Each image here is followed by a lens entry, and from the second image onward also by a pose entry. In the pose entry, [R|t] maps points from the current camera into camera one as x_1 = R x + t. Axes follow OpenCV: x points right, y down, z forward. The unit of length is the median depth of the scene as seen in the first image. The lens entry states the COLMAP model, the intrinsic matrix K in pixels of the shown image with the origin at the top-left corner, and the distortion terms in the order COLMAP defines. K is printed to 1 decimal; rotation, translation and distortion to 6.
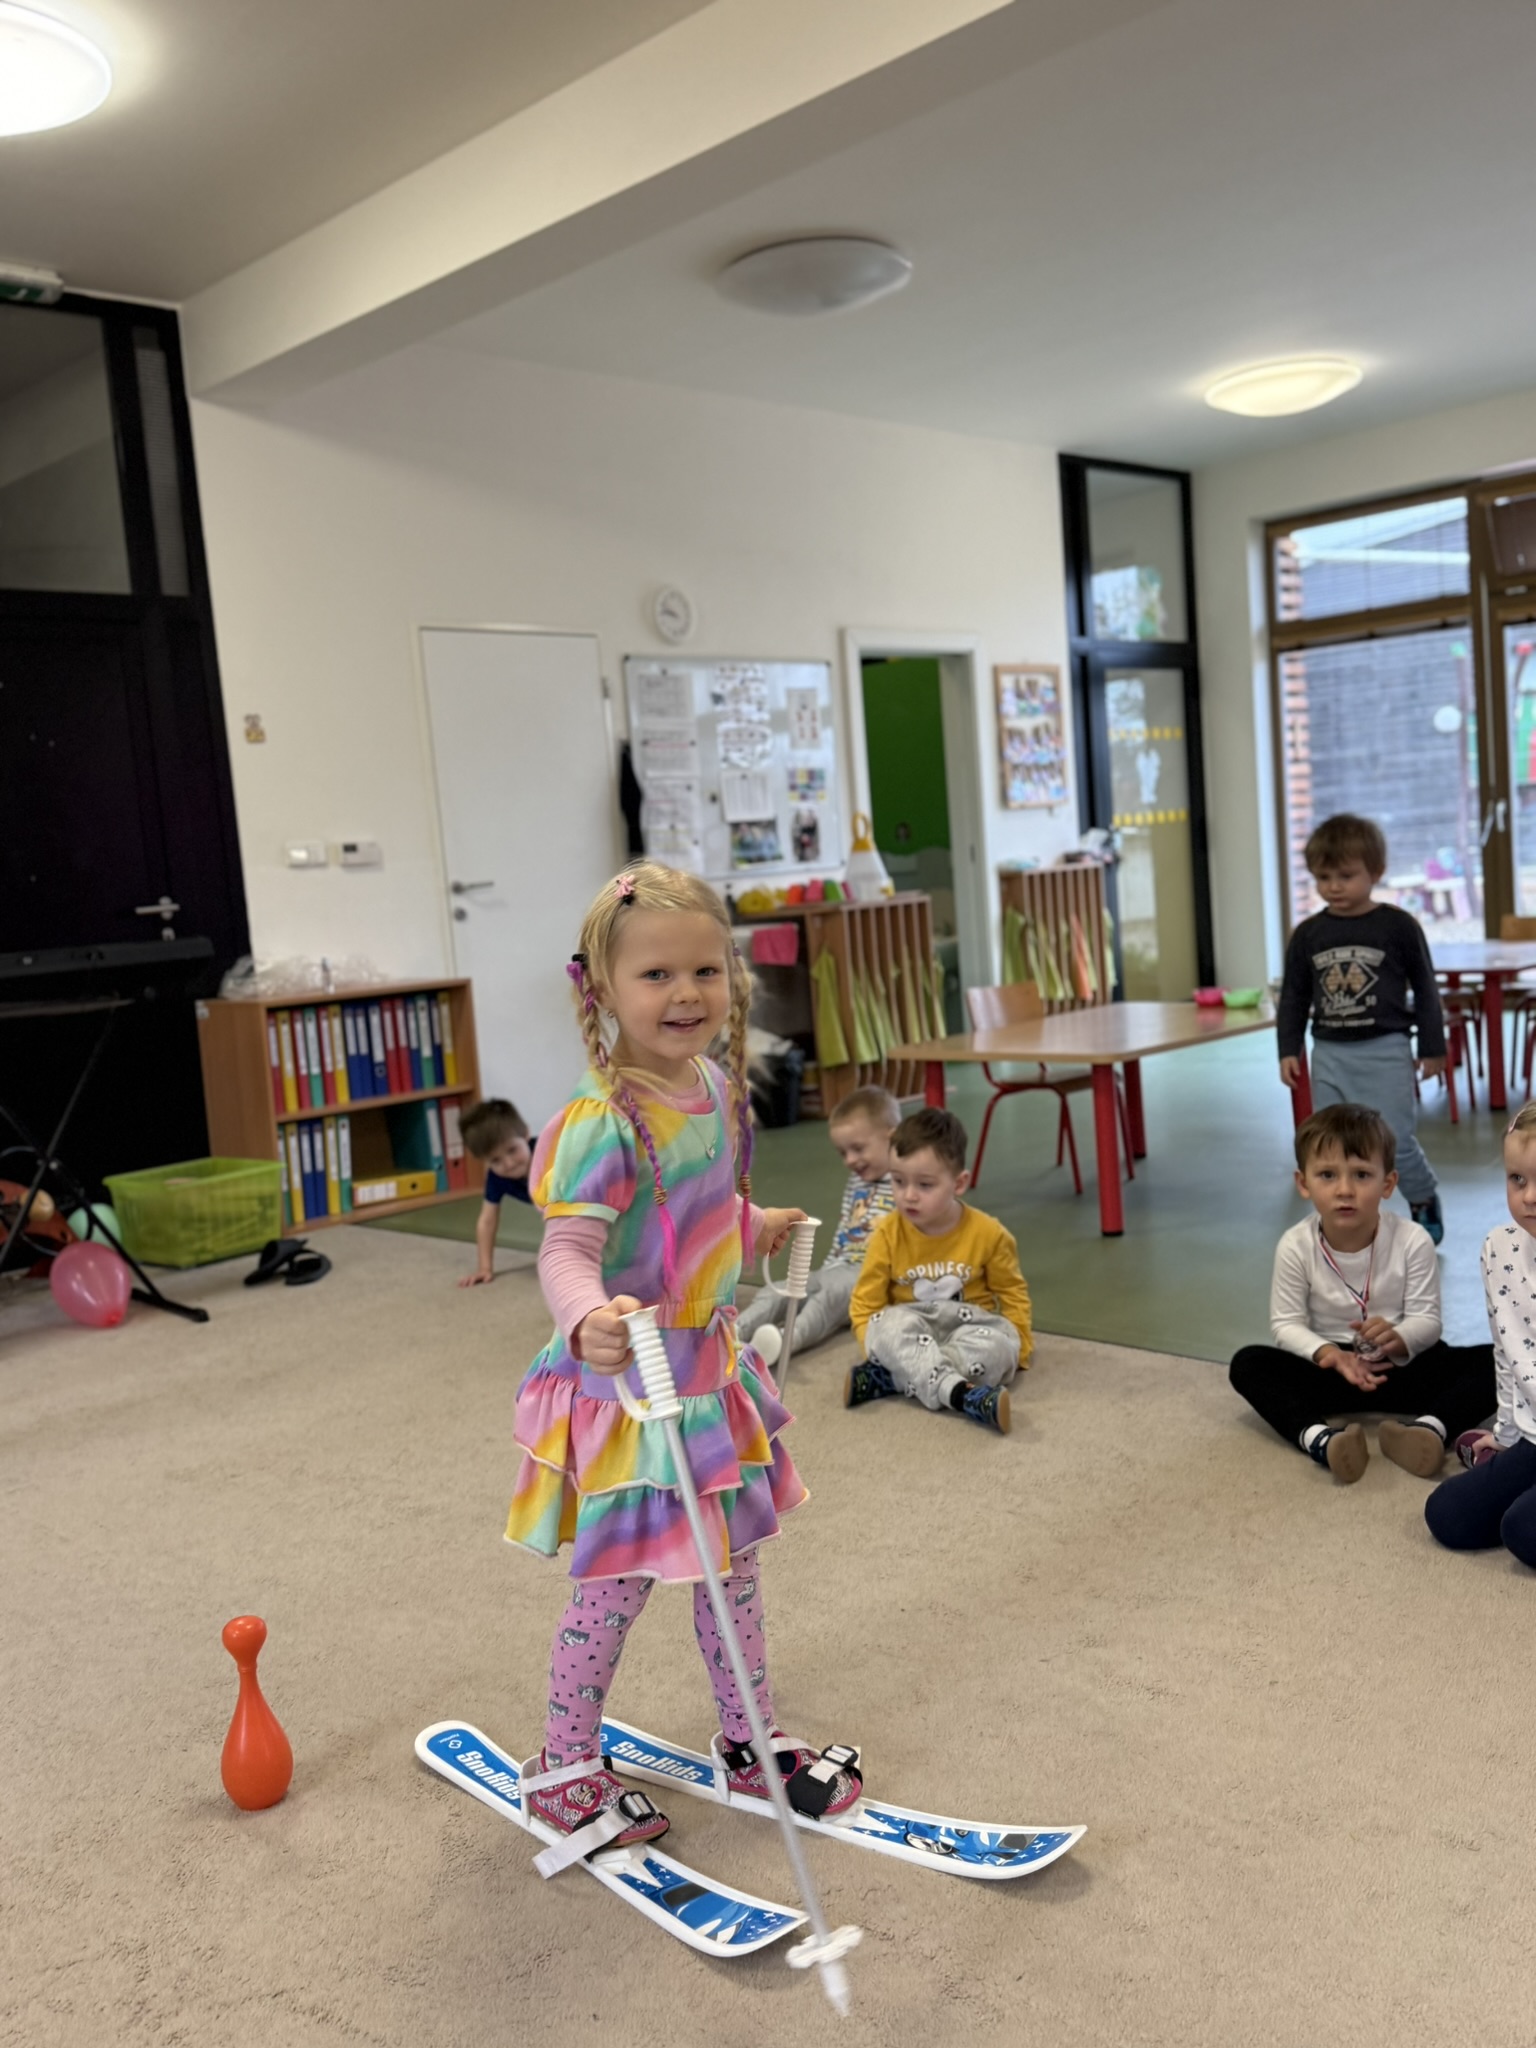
lens RADIAL K [[1823.9, 0, 758.5], [0, 1823.9, 1029.1], [0, 0, 1]] dist [0.209434, -0.488176]
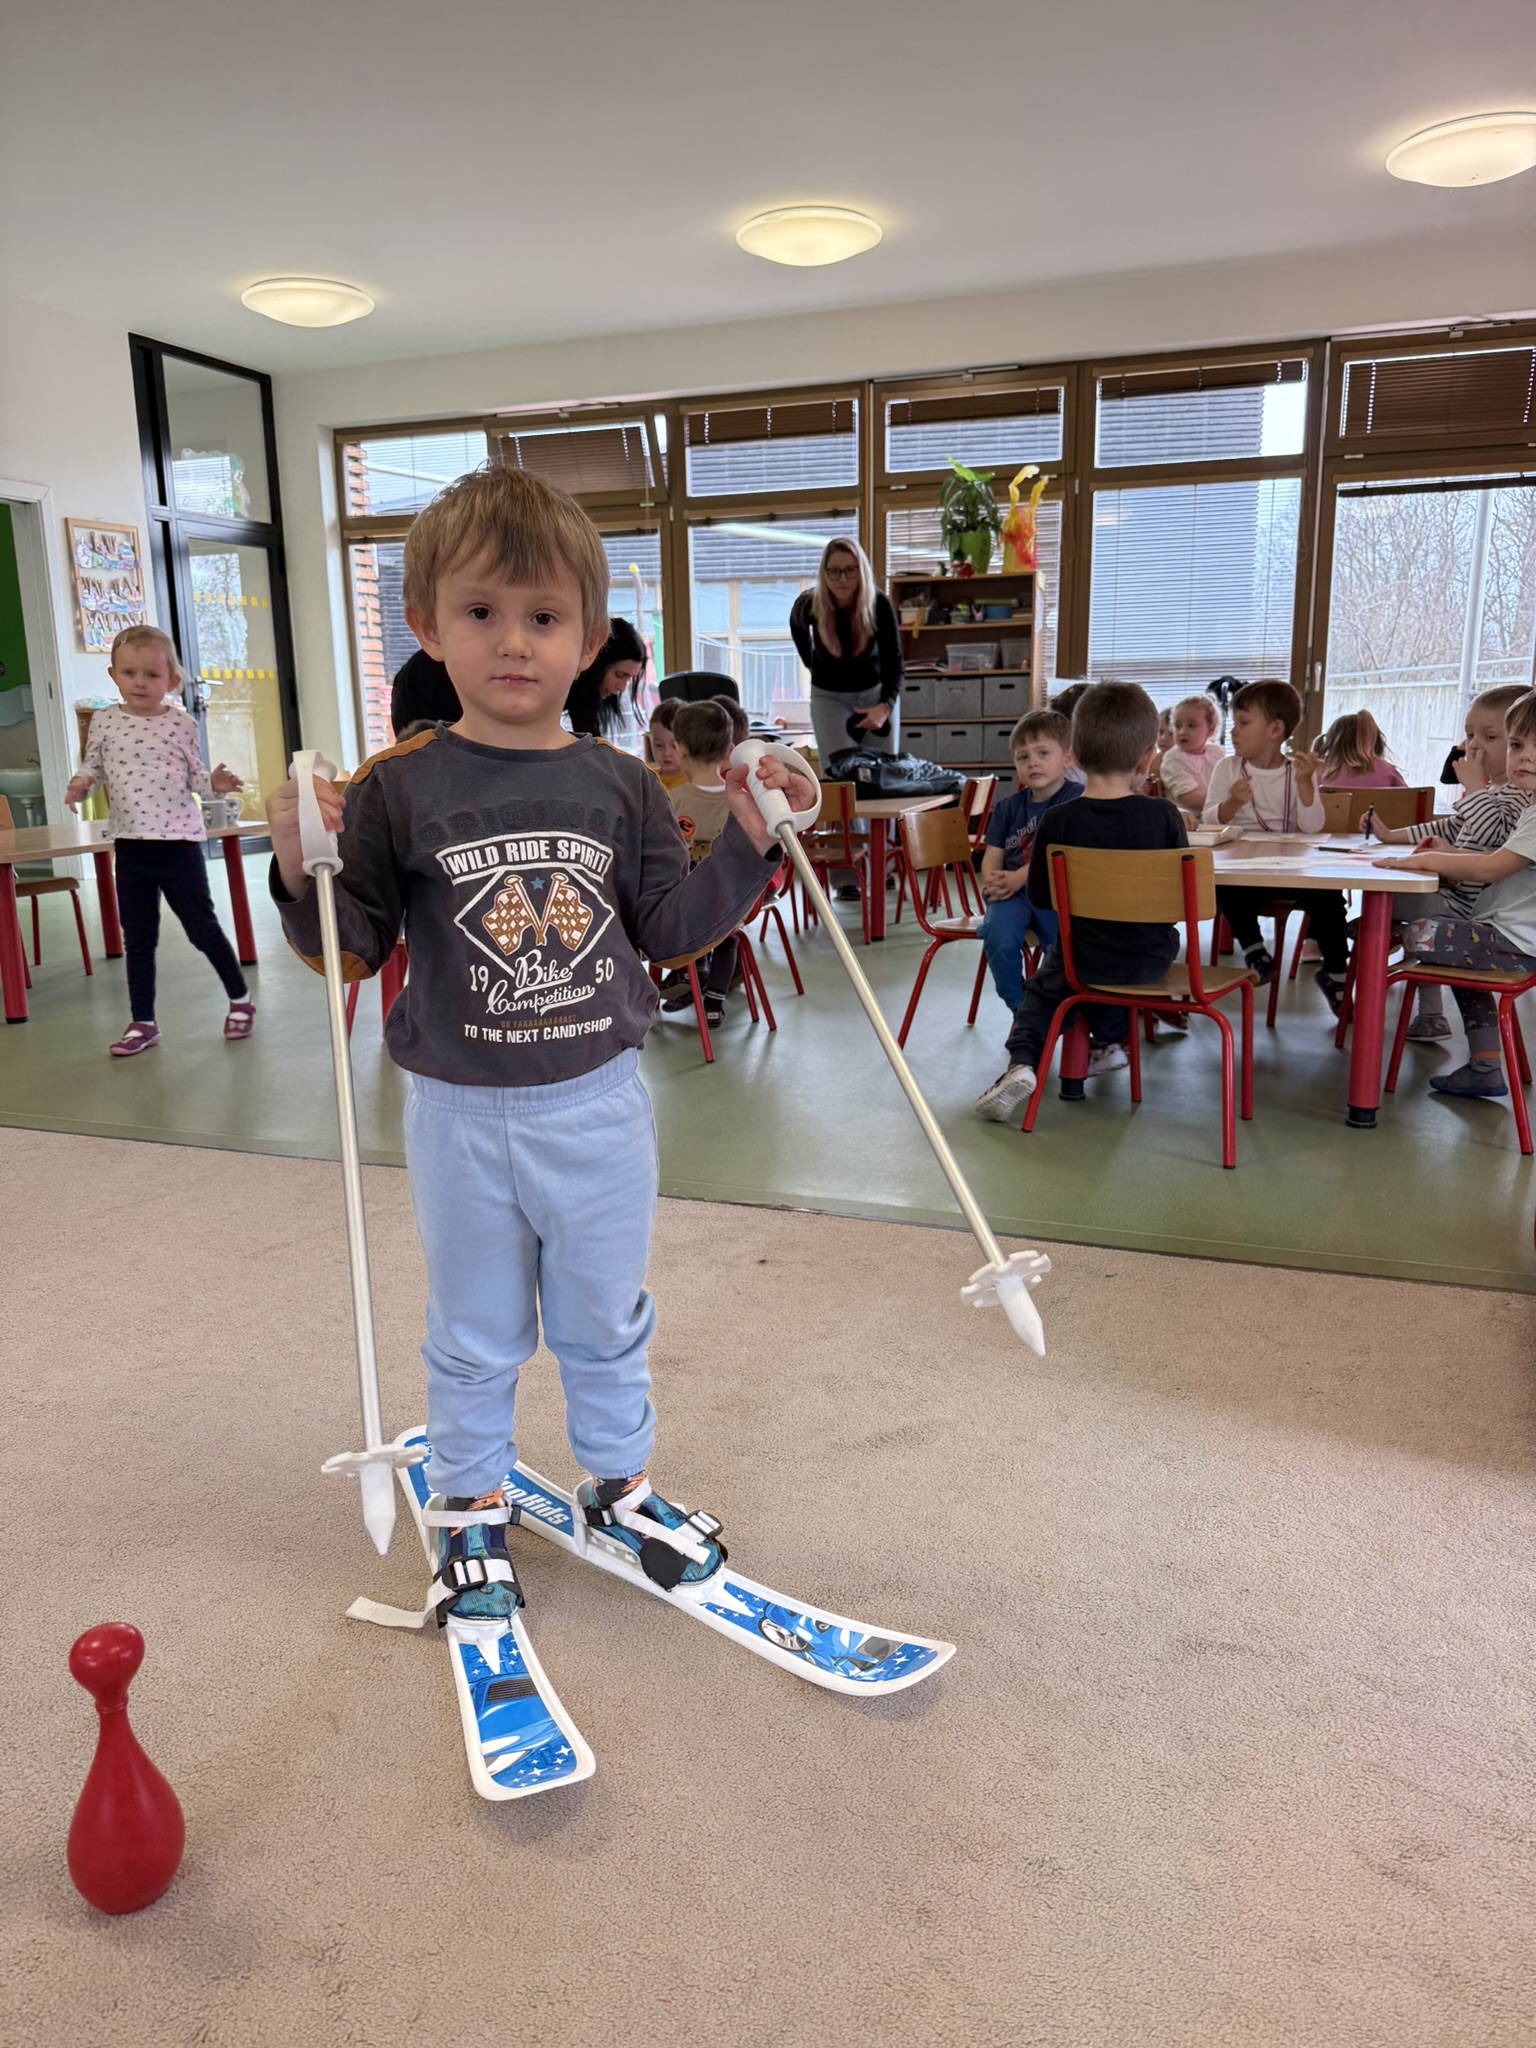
lens RADIAL K [[1444.0, 0, 758.1], [0, 1444.0, 1036.1], [0, 0, 1]] dist [0.096974, -0.180054]
pose [[0.905184, -0.027393, 0.424135, 0.148657], [-0.018329, 0.994476, 0.103348, 0.015009], [-0.424624, -0.101323, 0.899682, 0.009512]]
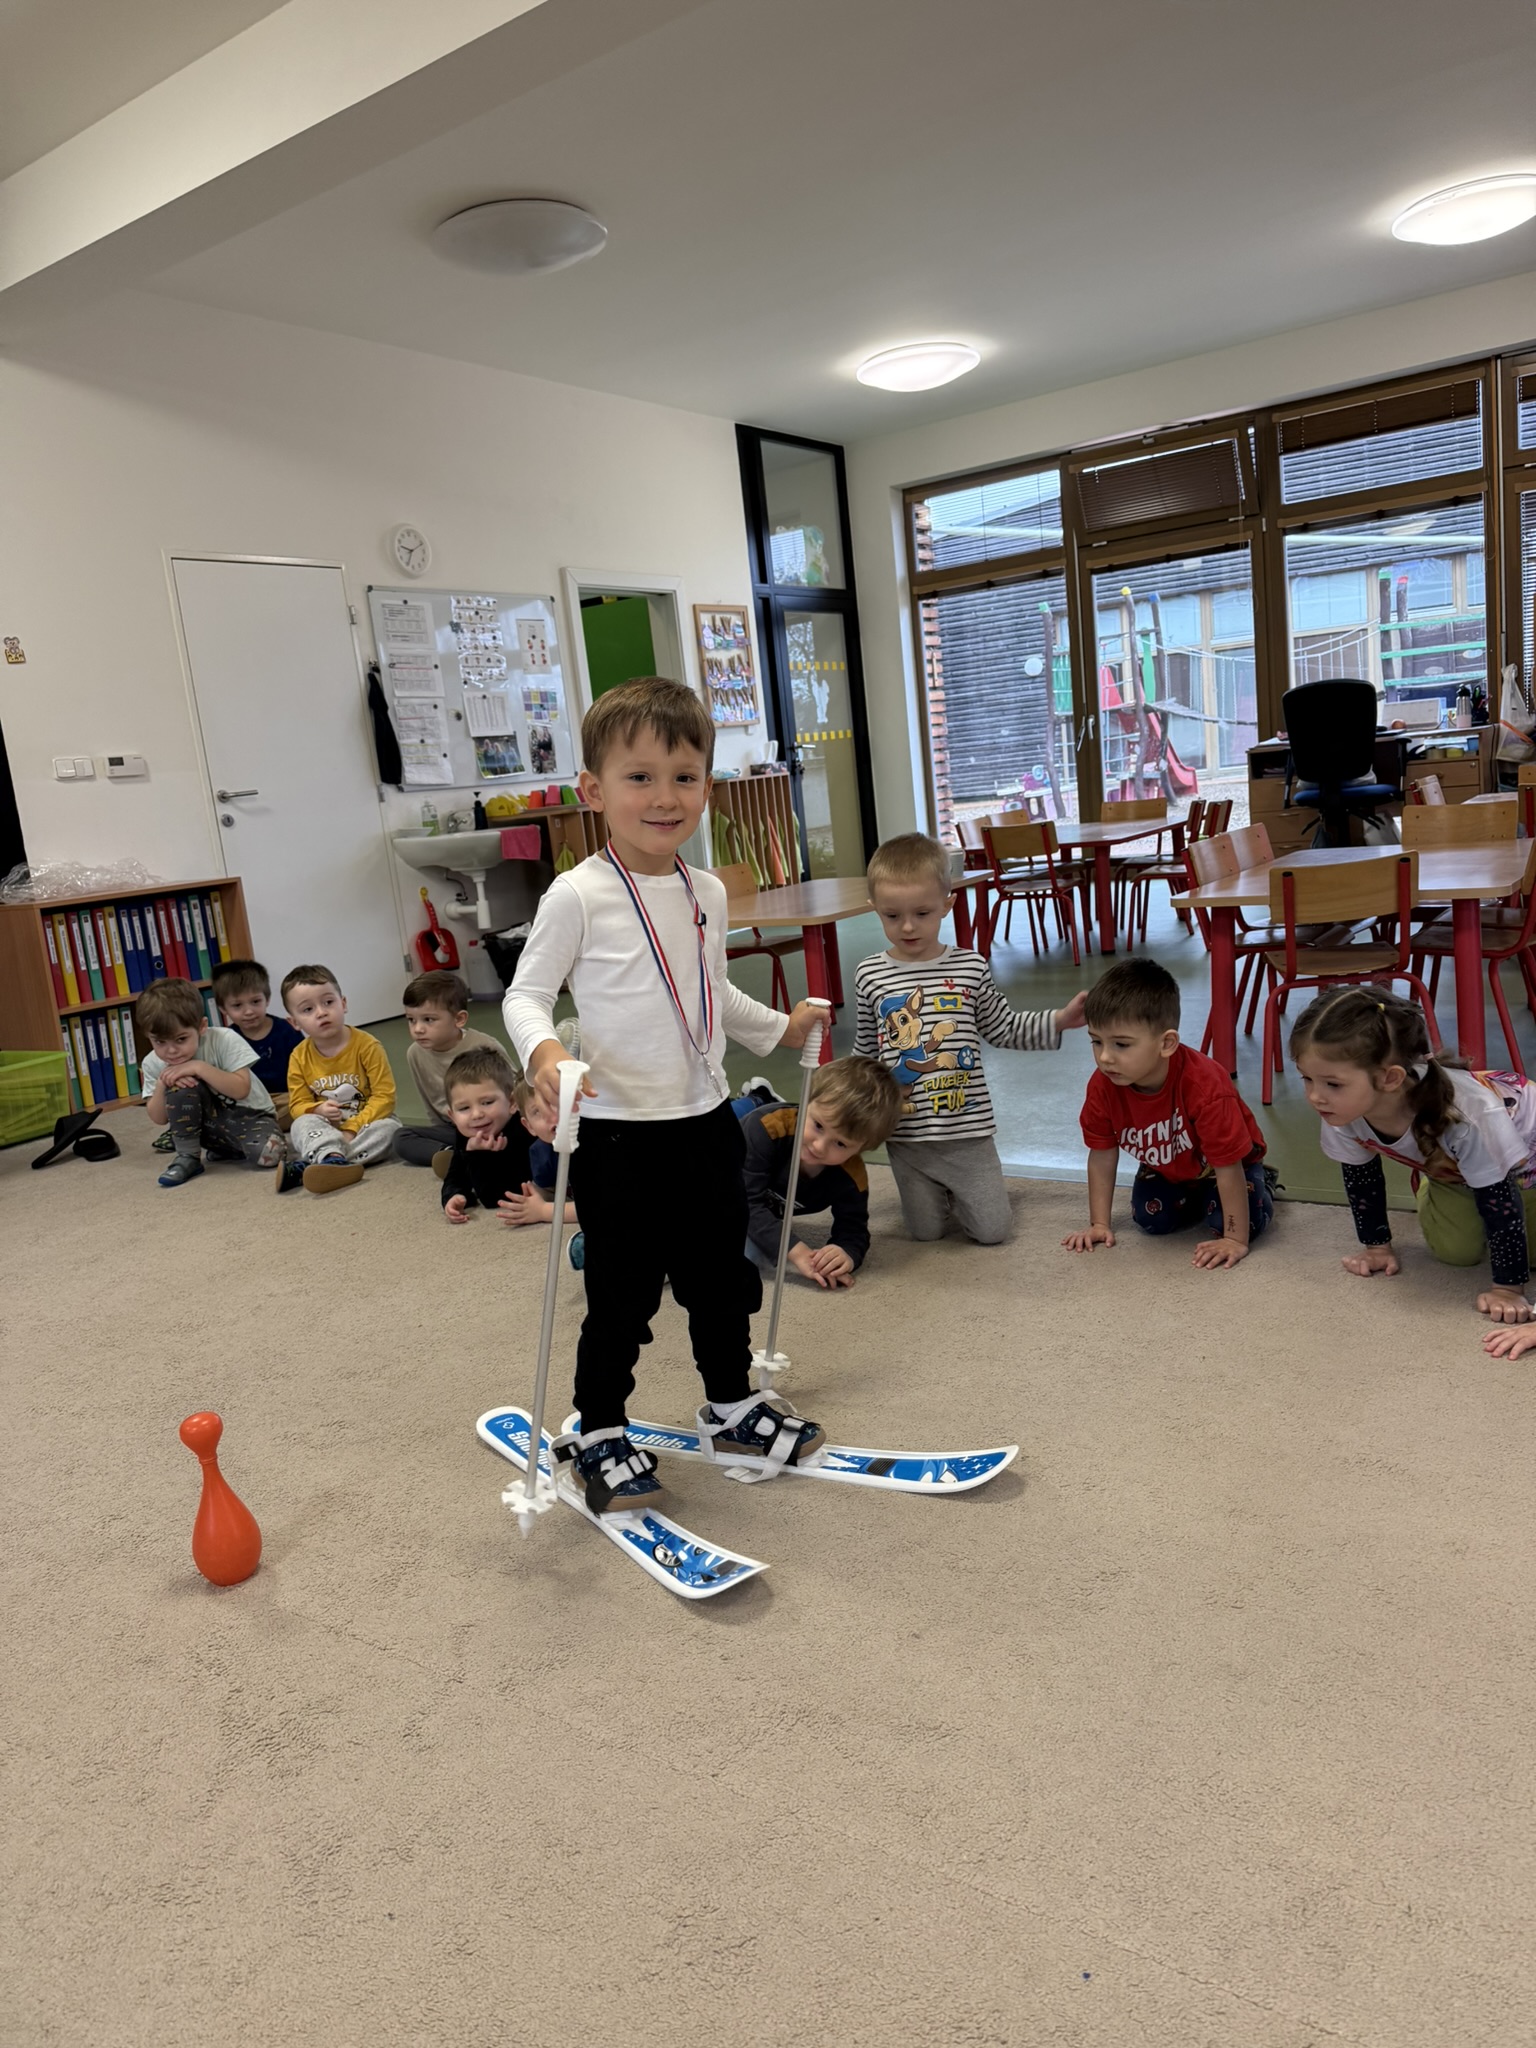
lens RADIAL K [[1429.1, 0, 773.8], [0, 1429.1, 1023.5], [0, 0, 1]] dist [0.165767, -0.328592]
pose [[0.982746, -0.055146, 0.176547, -0.001008], [0.043411, 0.996626, 0.069657, 0.010959], [-0.179792, -0.060791, 0.981824, 0.068991]]
